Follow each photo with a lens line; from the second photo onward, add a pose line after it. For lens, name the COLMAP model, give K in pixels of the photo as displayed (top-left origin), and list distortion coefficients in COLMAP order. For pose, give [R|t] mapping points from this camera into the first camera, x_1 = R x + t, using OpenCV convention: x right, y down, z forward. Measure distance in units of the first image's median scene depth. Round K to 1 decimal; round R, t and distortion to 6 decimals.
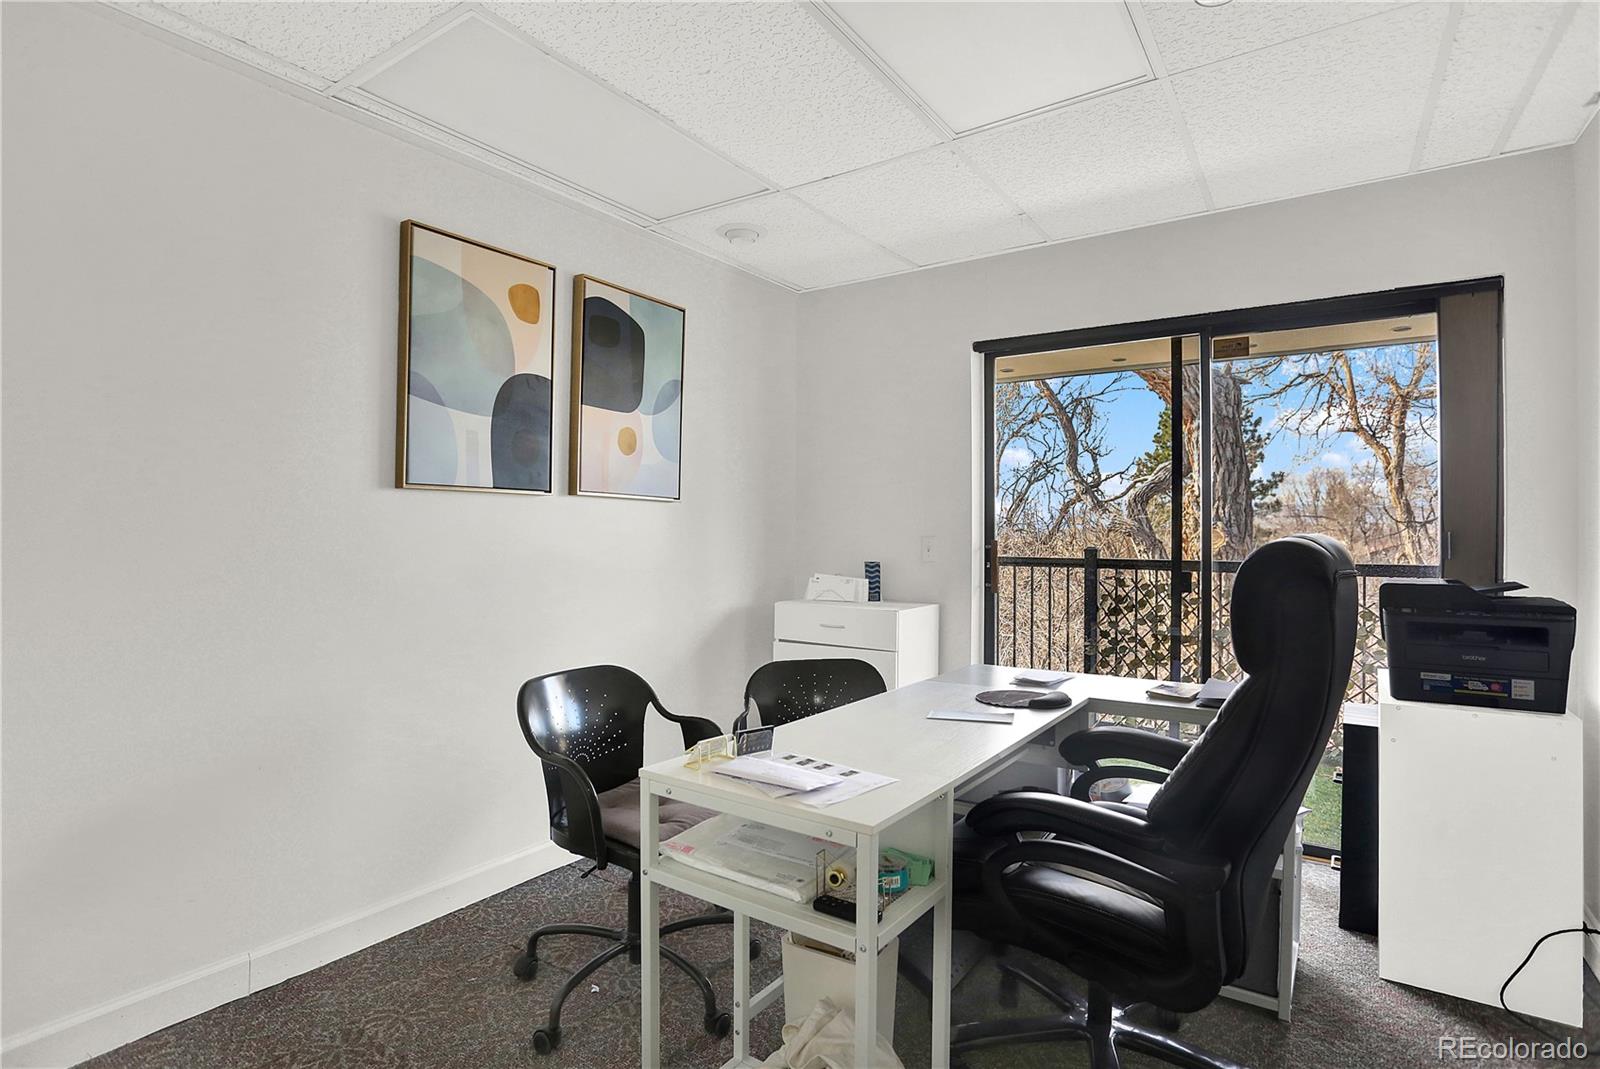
lens RADIAL K [[820.0, 0, 792.8], [0, 820.0, 530.8], [0, 0, 1]] dist [-0.000479, 0.000185]
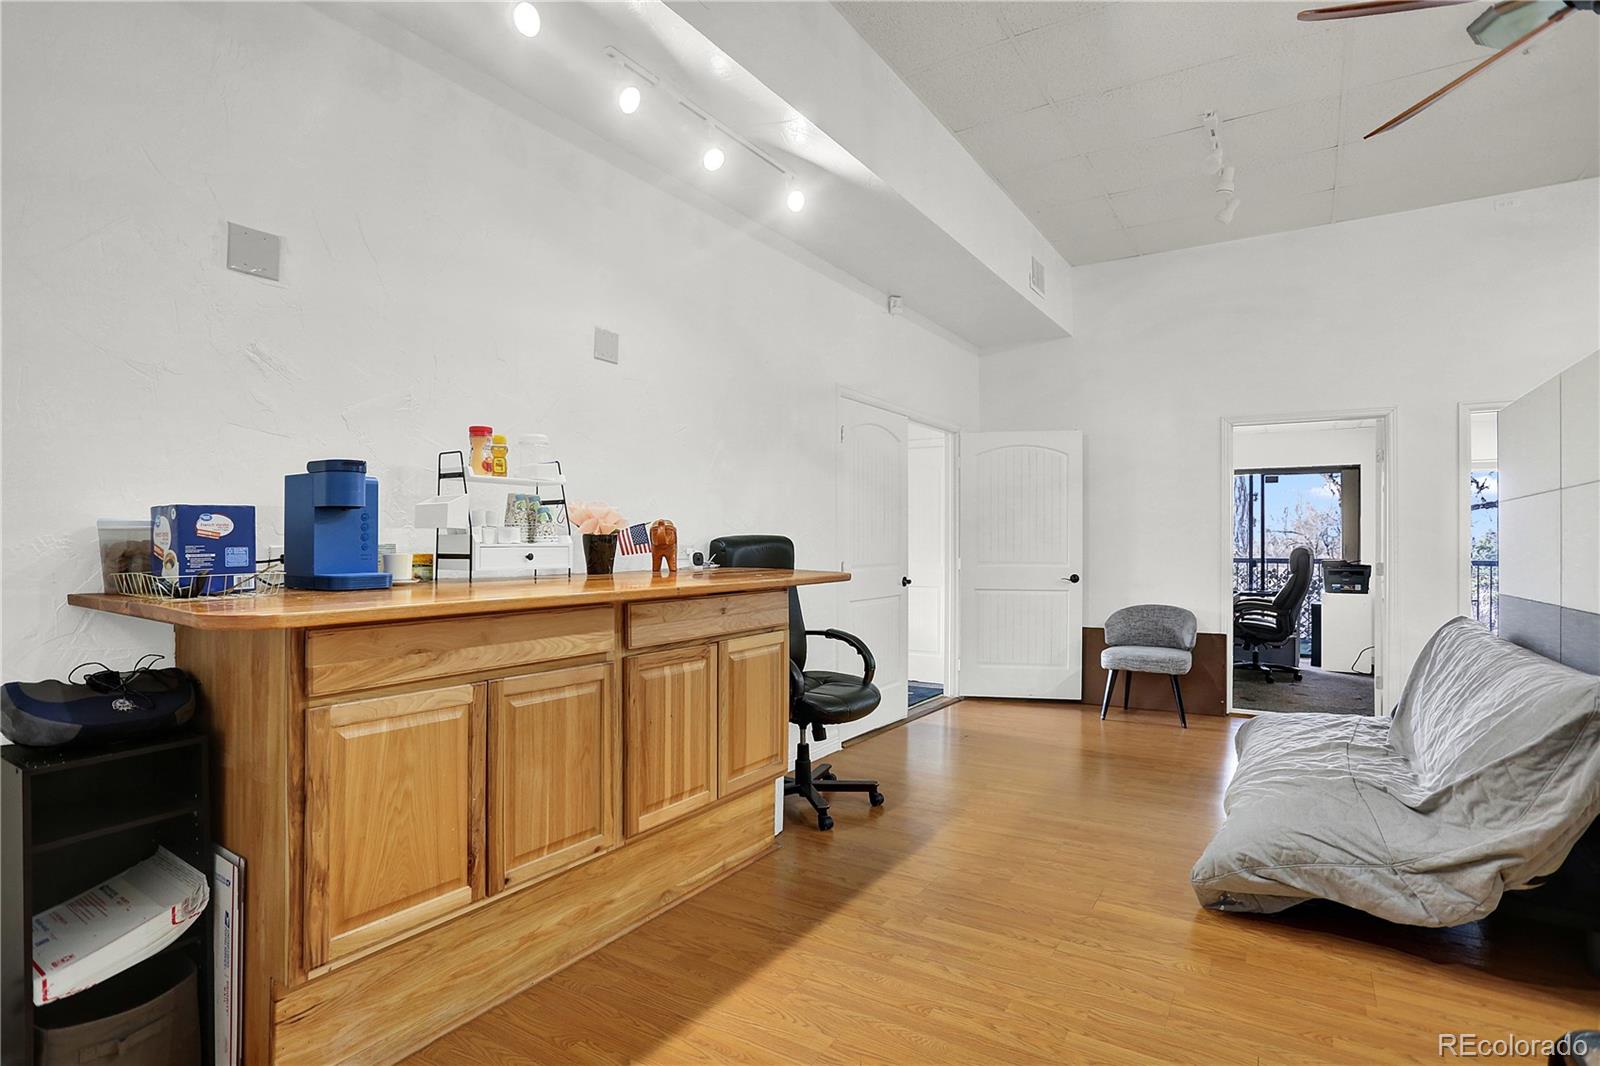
lens RADIAL K [[820.0, 0, 806.7], [0, 820.0, 540.1], [0, 0, 1]] dist [-0.000479, 0.000185]
pose [[0.999106, 0.001637, 0.042233, -1.593565], [-0.001509, 0.999994, -0.003064, -0.009621], [-0.042238, 0.002998, 0.999103, -2.353093]]
